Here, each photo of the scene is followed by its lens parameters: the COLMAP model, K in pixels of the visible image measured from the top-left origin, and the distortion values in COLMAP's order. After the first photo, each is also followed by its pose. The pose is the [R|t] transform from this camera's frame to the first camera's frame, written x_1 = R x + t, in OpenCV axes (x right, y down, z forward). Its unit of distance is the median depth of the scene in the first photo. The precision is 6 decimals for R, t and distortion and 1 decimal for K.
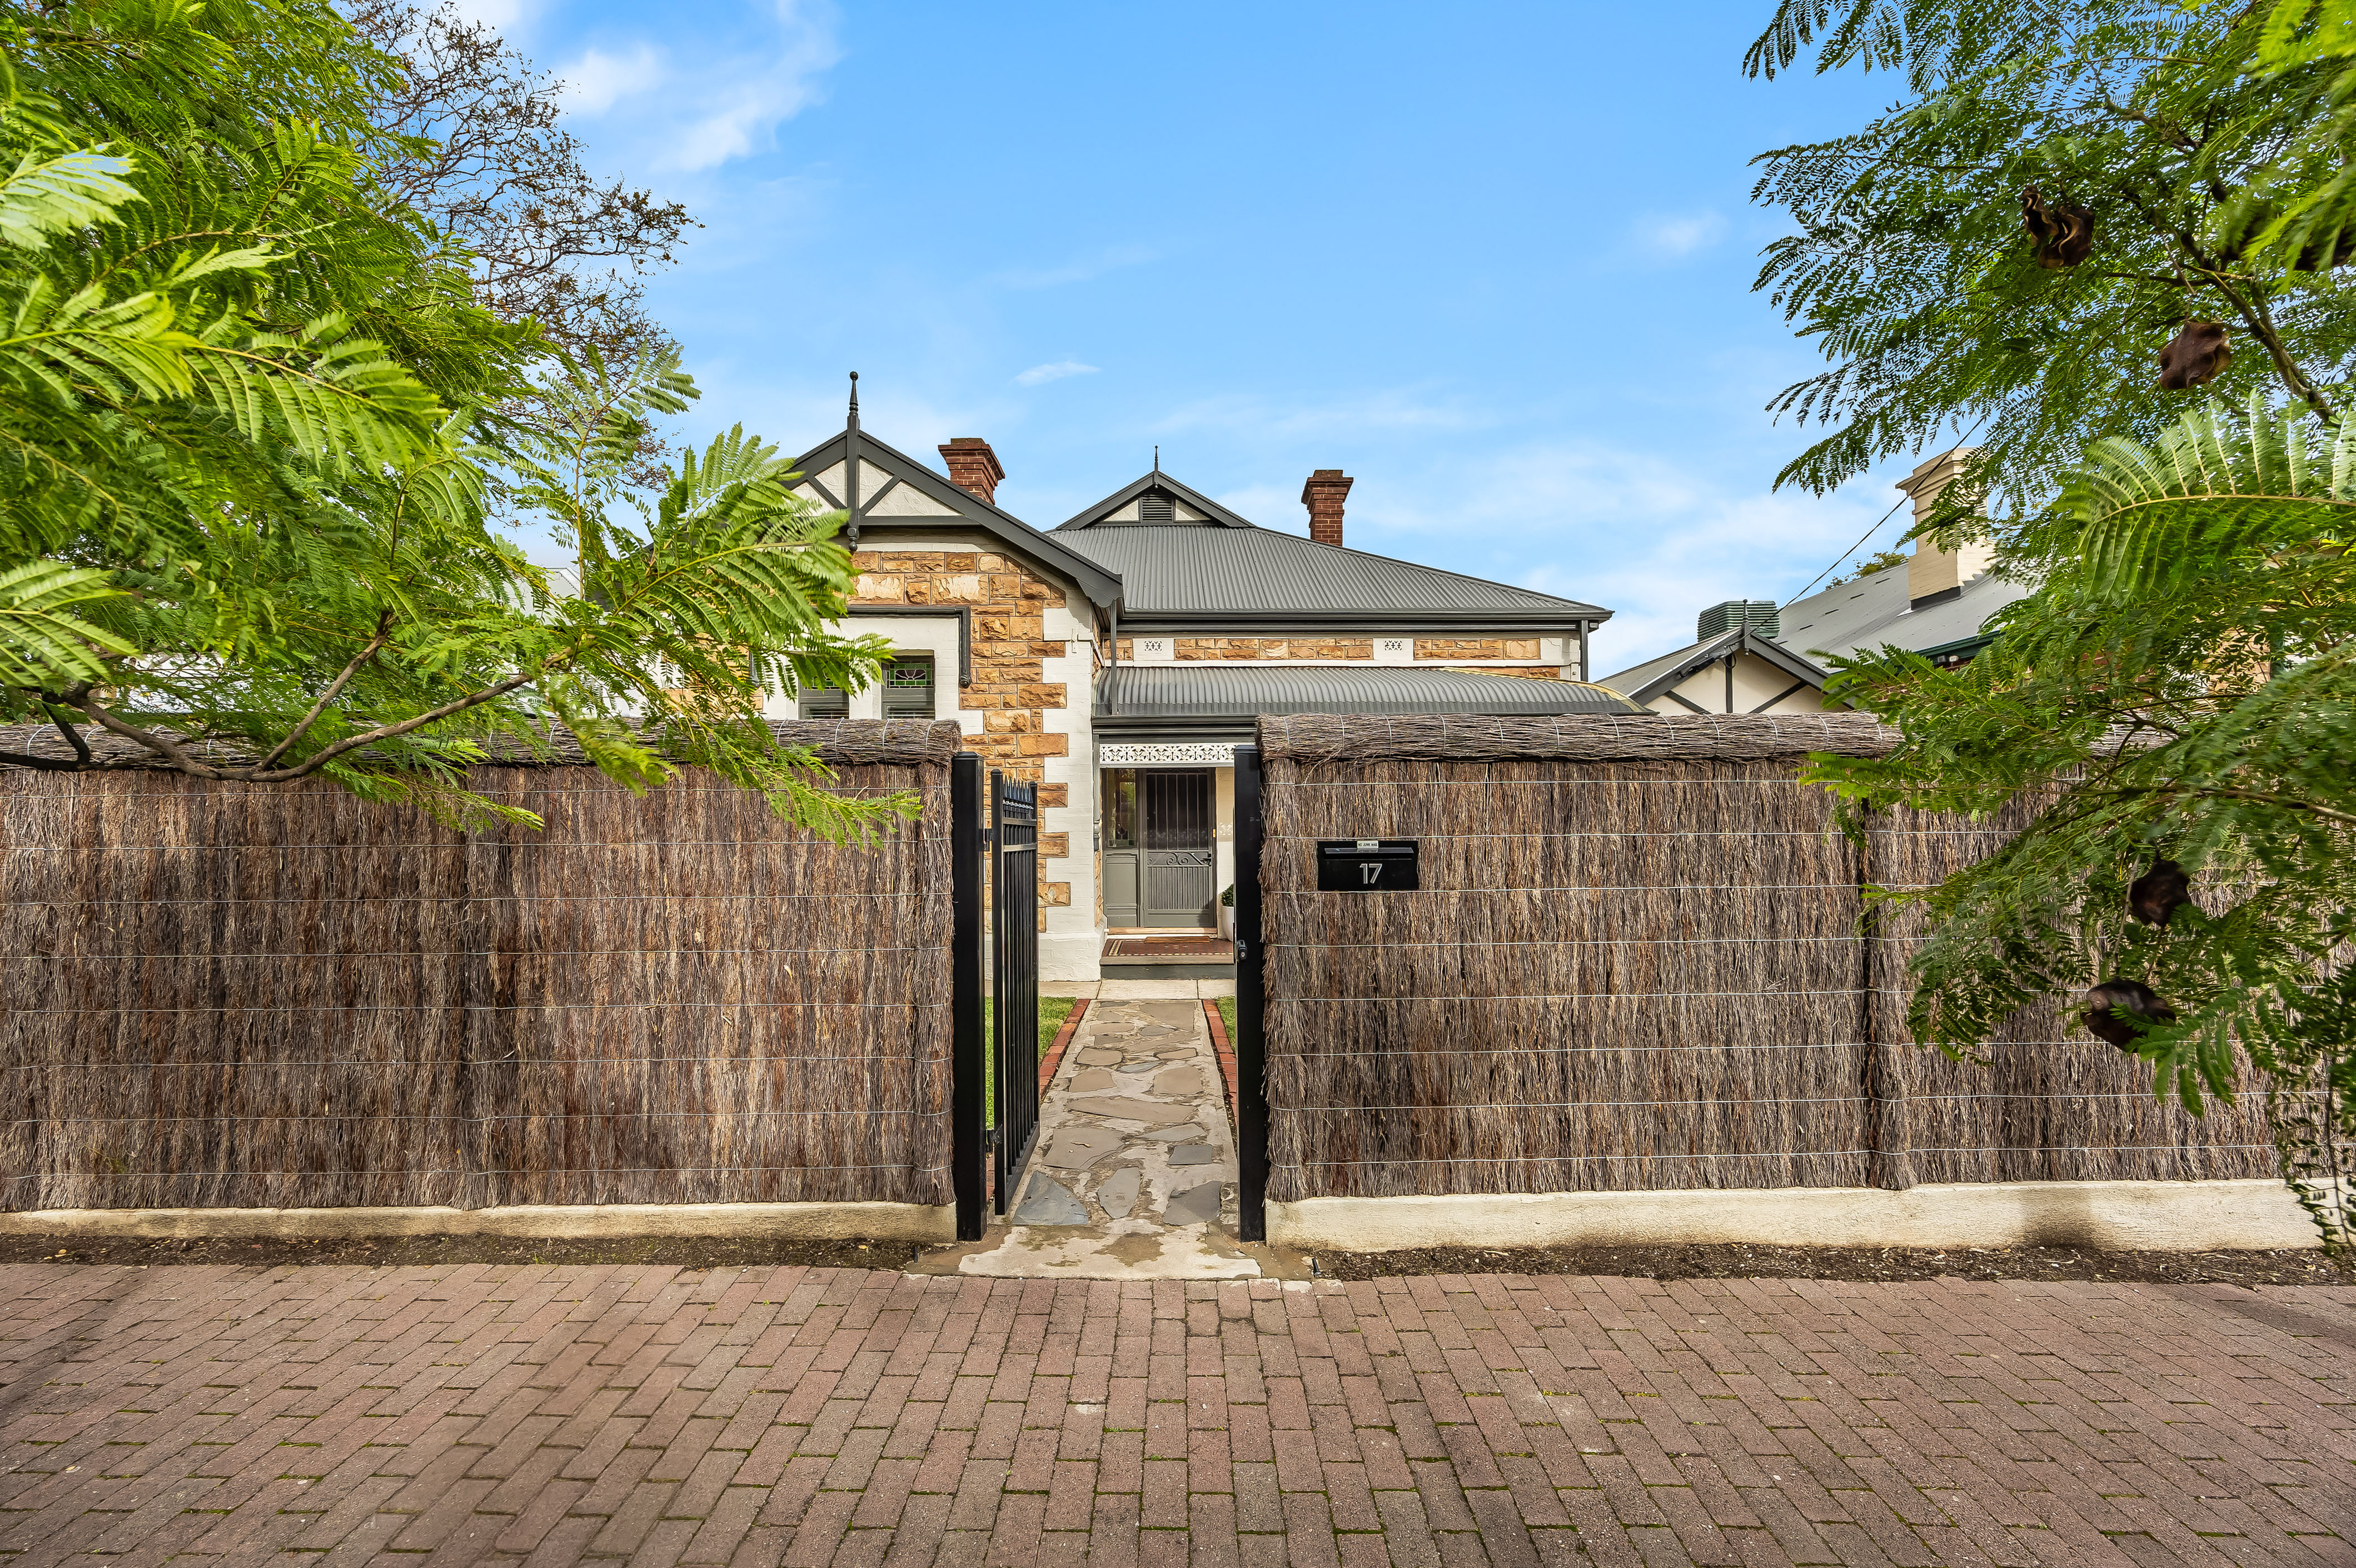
lens RADIAL K [[938.1, 0, 1173.9], [0, 938.1, 788.7], [0, 0, 1]] dist [-0.002167, -0.000012]
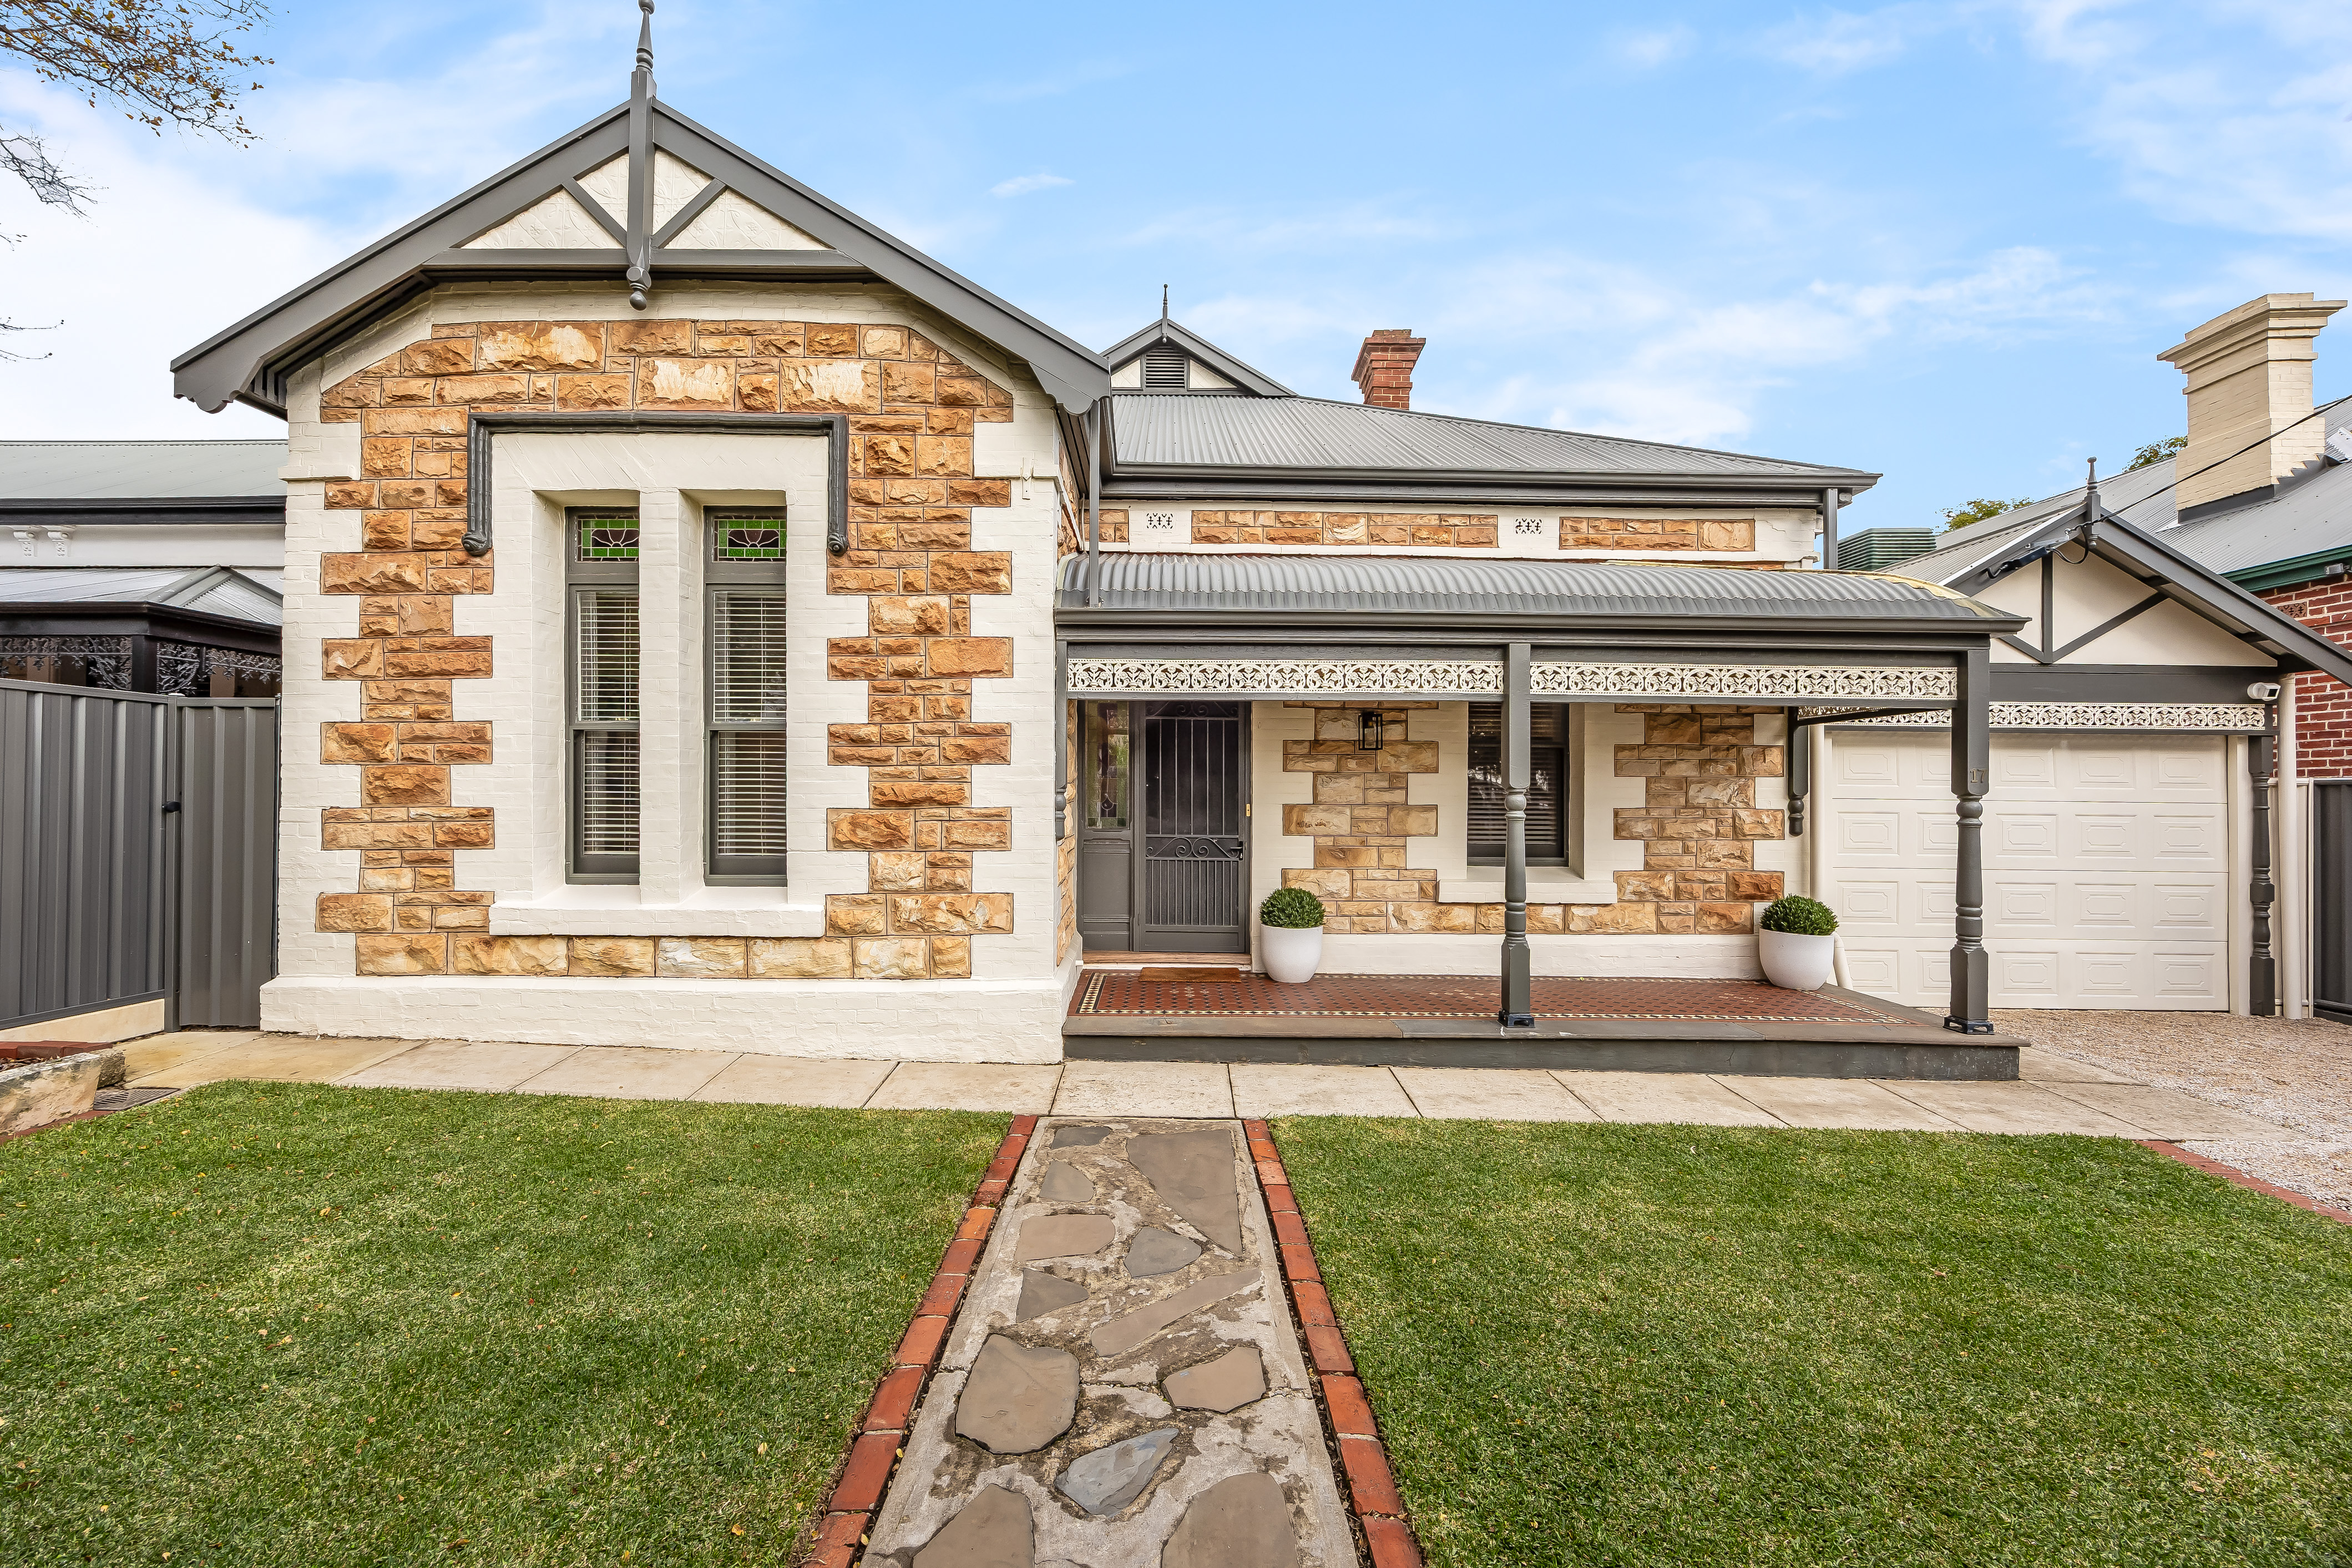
lens RADIAL K [[936.6, 0, 1171.9], [0, 936.6, 788.7], [0, 0, 1]] dist [-0.002167, -0.000012]
pose [[0.999864, 0.016448, 0.000784, -0.013176], [-0.016466, 0.999278, 0.034249, 0.013091], [-0.000220, -0.034257, 0.999413, 0.411911]]
